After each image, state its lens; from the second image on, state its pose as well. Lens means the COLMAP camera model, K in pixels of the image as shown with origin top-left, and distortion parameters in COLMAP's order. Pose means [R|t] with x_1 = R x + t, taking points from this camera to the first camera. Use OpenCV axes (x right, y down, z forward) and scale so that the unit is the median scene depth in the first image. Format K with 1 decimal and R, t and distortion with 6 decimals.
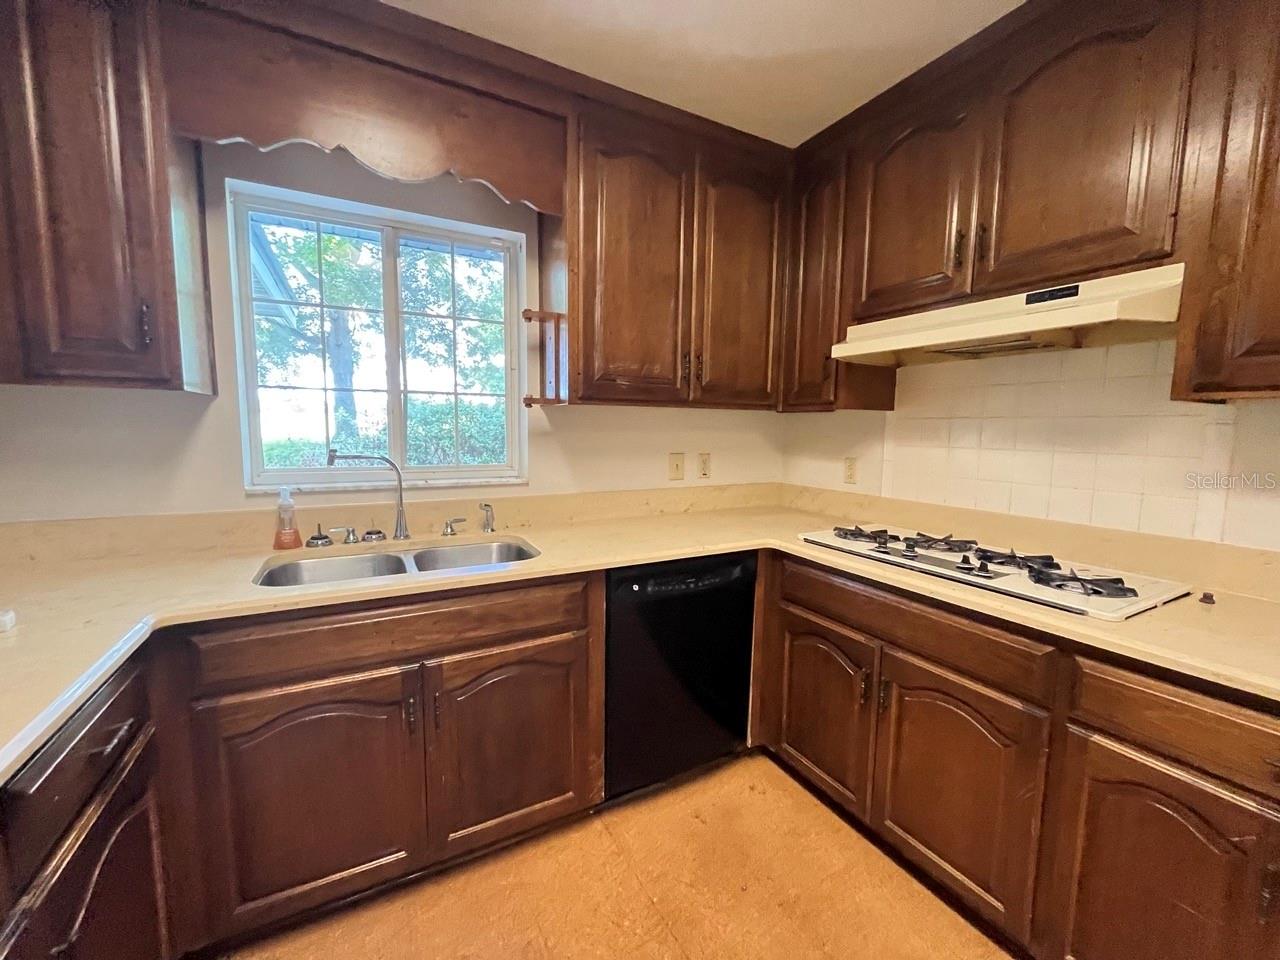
lens RADIAL K [[516.5, 0, 639.6], [0, 516.5, 481.8], [0, 0, 1]] dist [-0.002981, -0.000427]
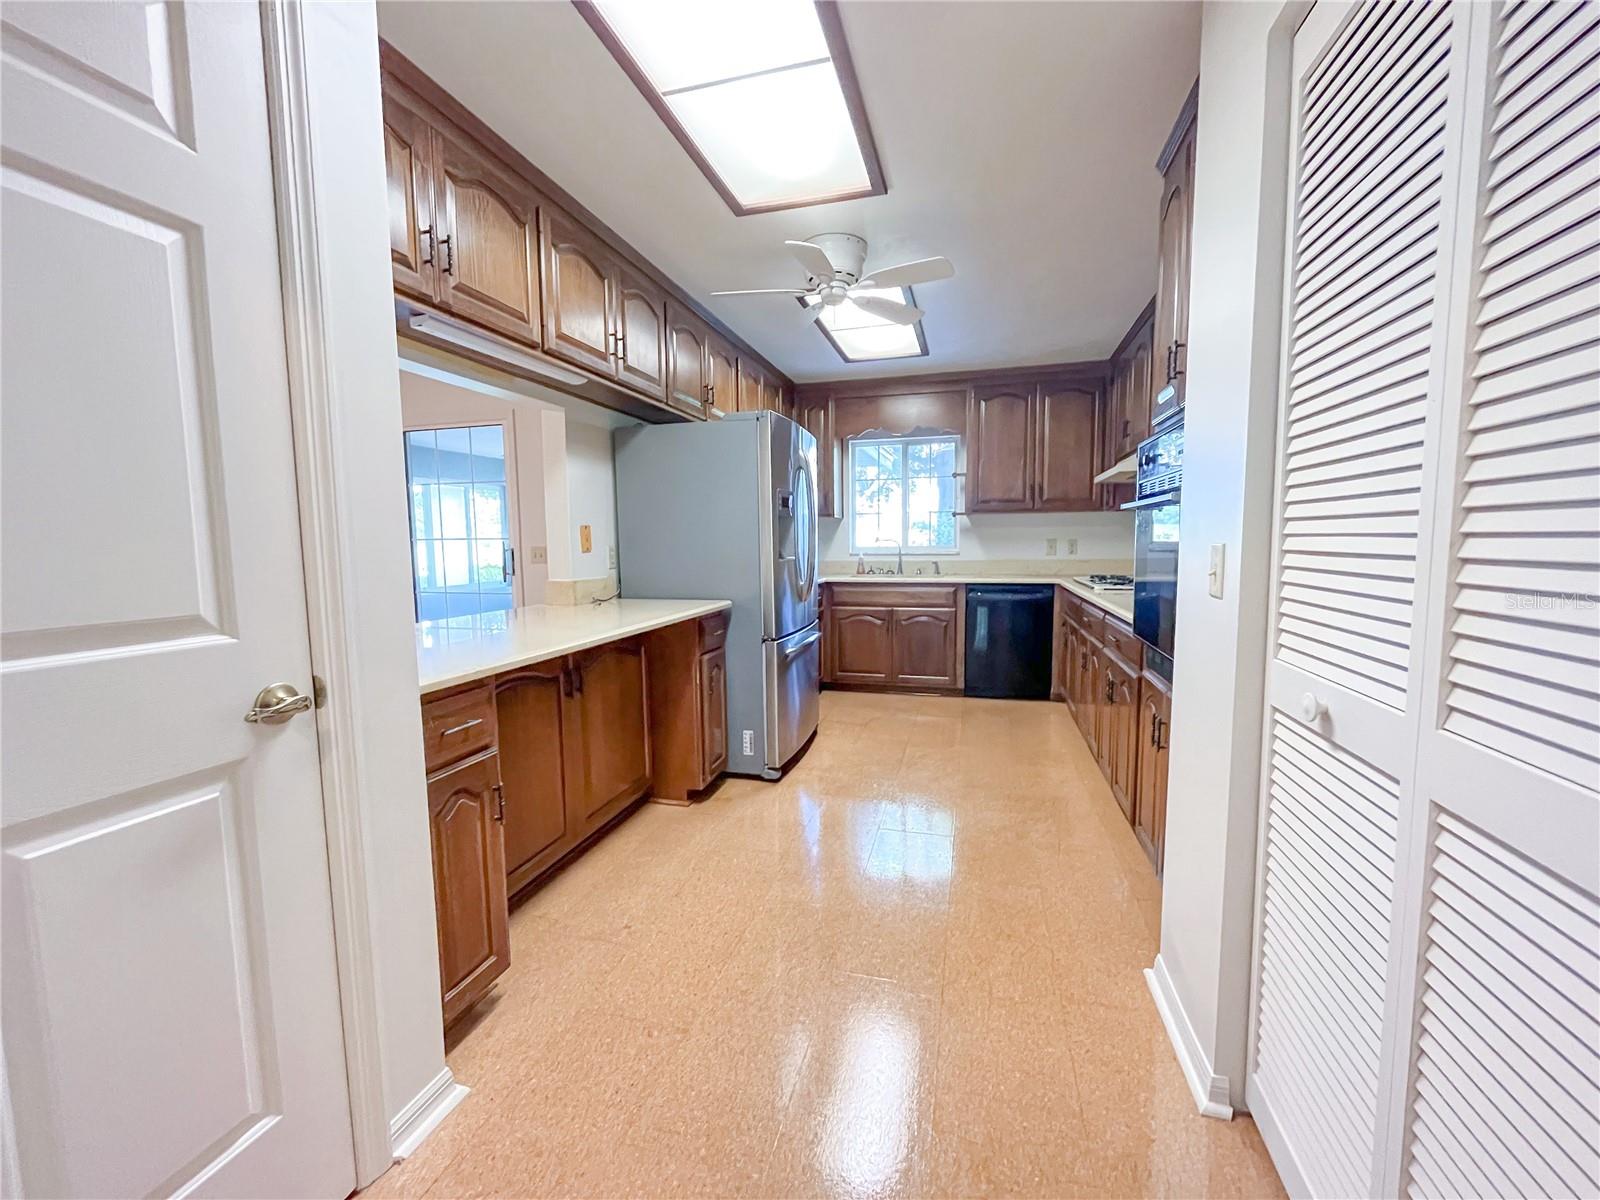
lens RADIAL K [[645.6, 0, 799.6], [0, 645.6, 602.3], [0, 0, 1]] dist [-0.002981, -0.000427]
pose [[0.719099, 0.042903, -0.693582, 1.352396], [-0.052239, 0.998606, 0.007610, 0.251943], [0.692942, 0.030760, 0.720337, -1.550899]]
